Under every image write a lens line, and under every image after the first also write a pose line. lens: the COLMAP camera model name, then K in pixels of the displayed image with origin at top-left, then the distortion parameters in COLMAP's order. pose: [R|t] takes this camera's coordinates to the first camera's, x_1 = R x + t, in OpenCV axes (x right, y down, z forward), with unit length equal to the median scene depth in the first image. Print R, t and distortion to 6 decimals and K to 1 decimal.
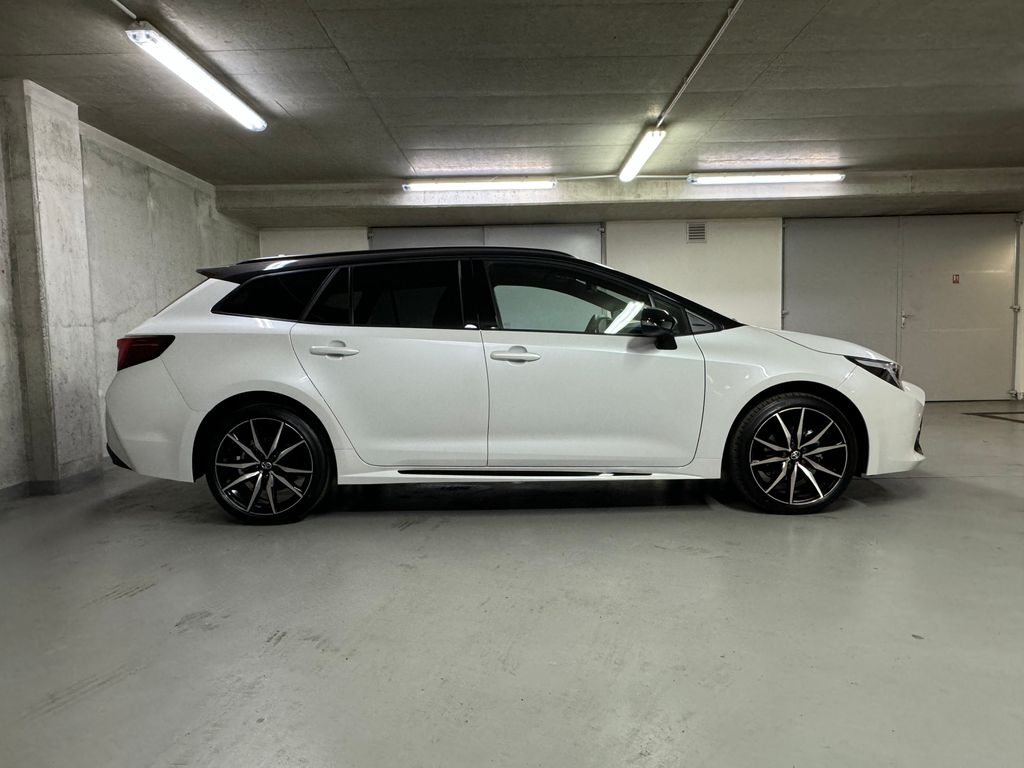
lens RADIAL K [[686.2, 0, 515.3], [0, 686.2, 381.4], [0, 0, 1]] dist [-0.002348, 0.001110]
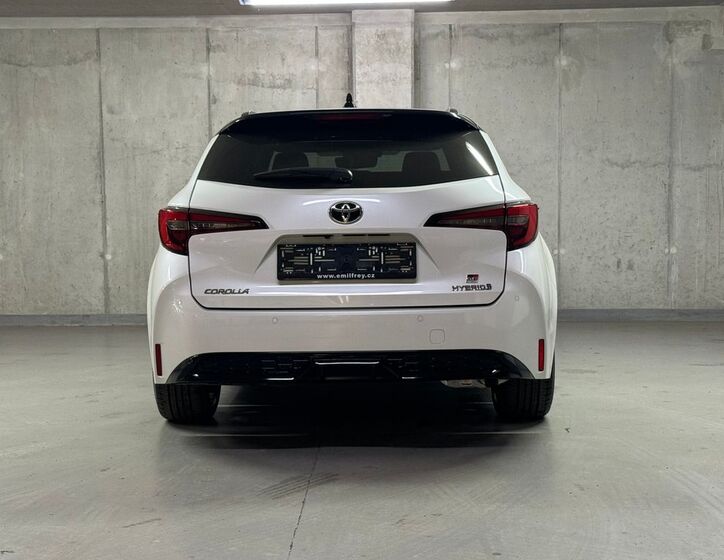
lens RADIAL K [[1216.1, 0, 363.3], [0, 1216.1, 280.4], [0, 0, 1]] dist [0.144504, 0.000000]
pose [[-0.016431, 0.082248, -0.996476, 1.554708], [-0.058756, 0.994809, 0.083080, -0.106249], [0.998137, 0.059914, -0.011513, 0.983773]]
